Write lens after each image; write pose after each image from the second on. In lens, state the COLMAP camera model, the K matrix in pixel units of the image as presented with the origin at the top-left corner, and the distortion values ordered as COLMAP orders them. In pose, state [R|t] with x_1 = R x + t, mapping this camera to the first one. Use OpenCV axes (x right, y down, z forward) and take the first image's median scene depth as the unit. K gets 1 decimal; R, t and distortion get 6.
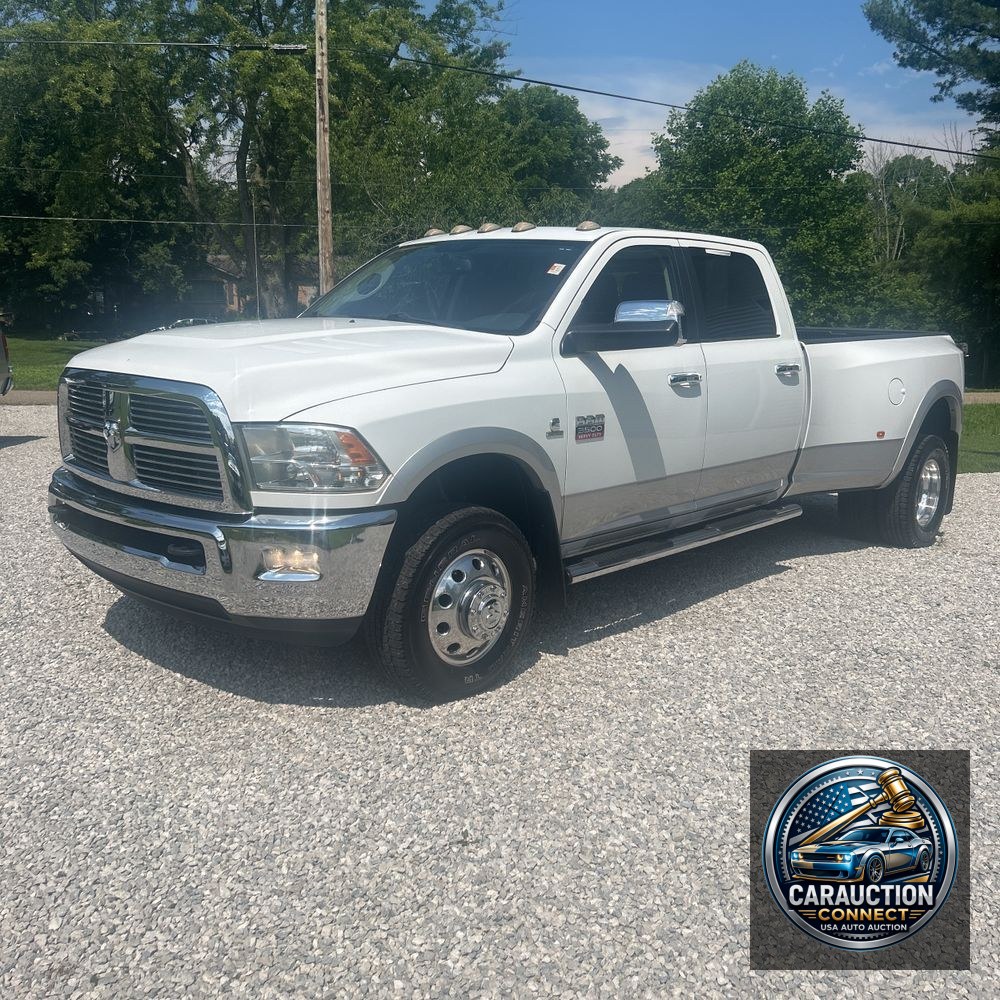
lens RADIAL K [[1023.4, 0, 500.4], [0, 1023.4, 488.6], [0, 0, 1]] dist [0.020356, 0.008581]
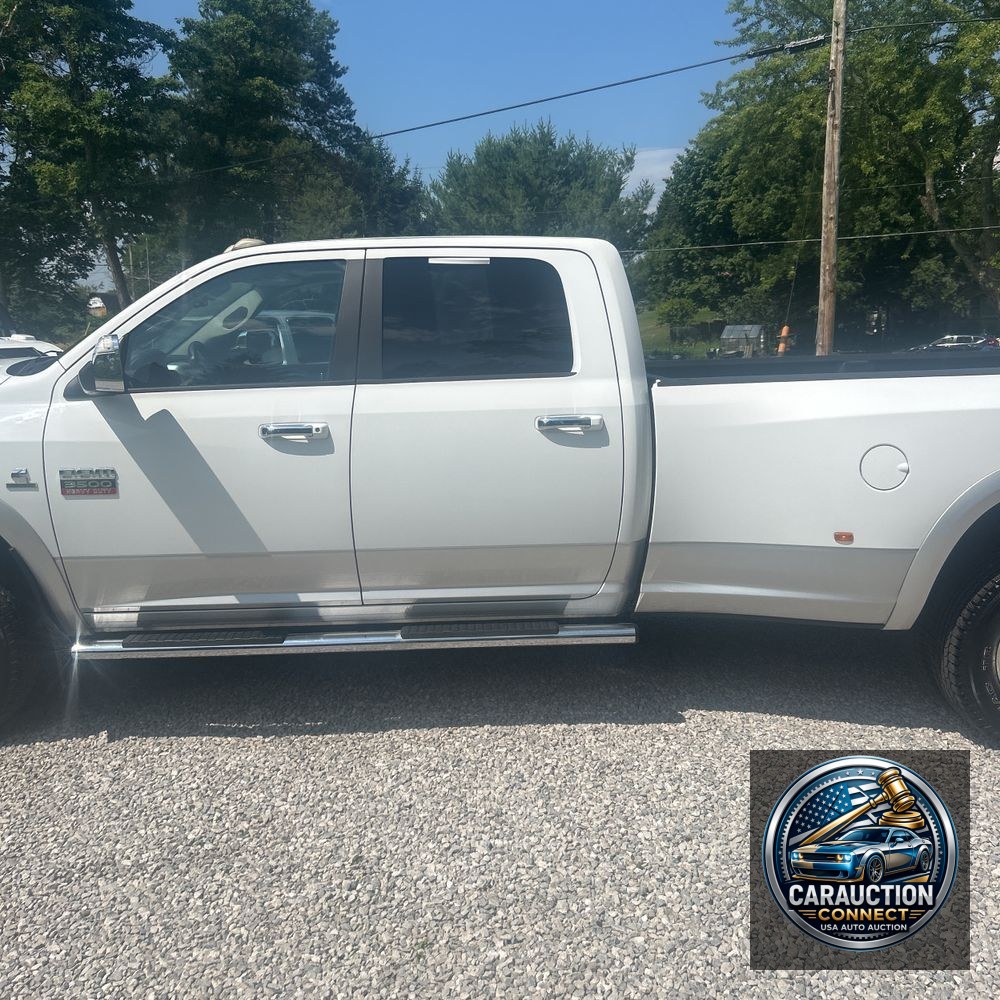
lens RADIAL K [[1023.4, 0, 500.4], [0, 1023.4, 488.6], [0, 0, 1]] dist [0.020356, 0.008581]
pose [[0.702602, 0.087047, -0.706239, 0.774194], [-0.098556, 0.994828, 0.024569, -0.090906], [0.704725, 0.052342, 0.707547, 0.520075]]
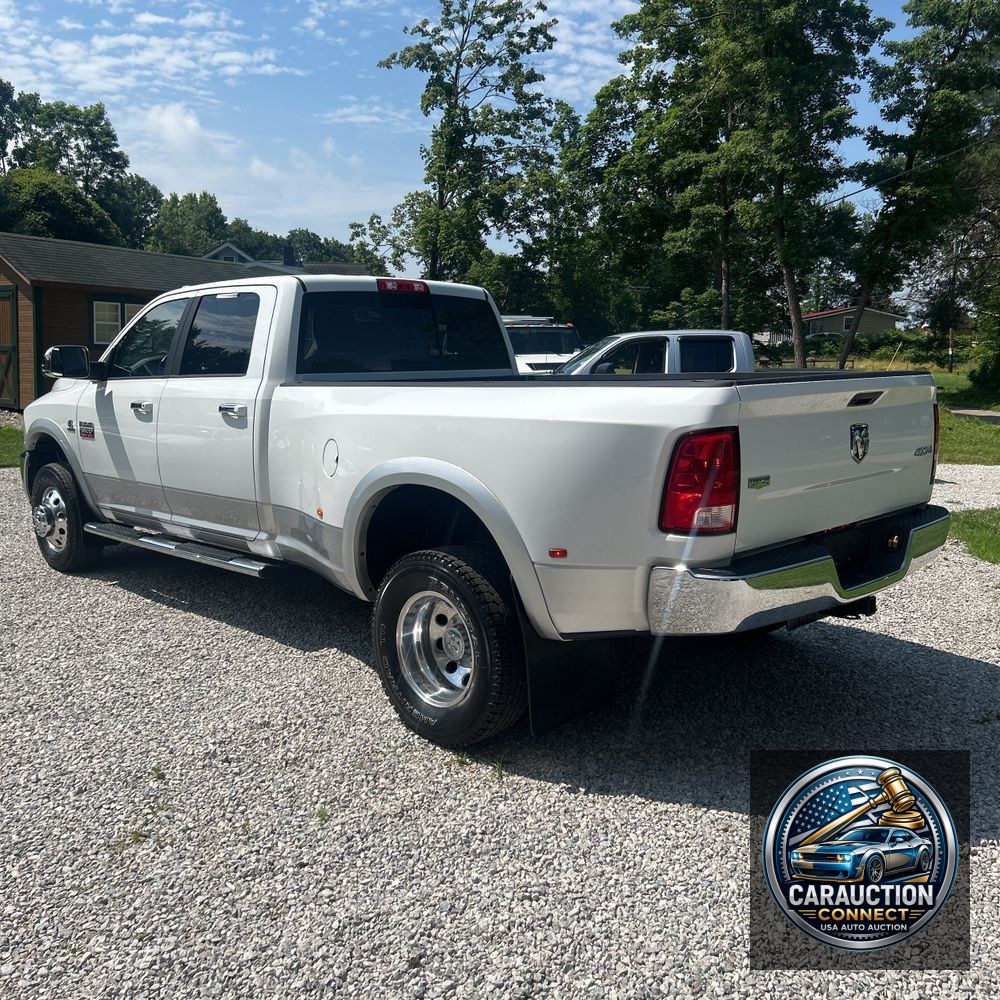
lens RADIAL K [[1028.0, 0, 500.0], [0, 1028.0, 500.0], [0, 0, 1]] dist [0.026372, -0.003274]
pose [[-0.041835, 0.122270, -0.991615, 1.300711], [-0.166155, 0.977812, 0.127578, -0.209940], [0.985212, 0.170099, -0.020591, 1.354364]]
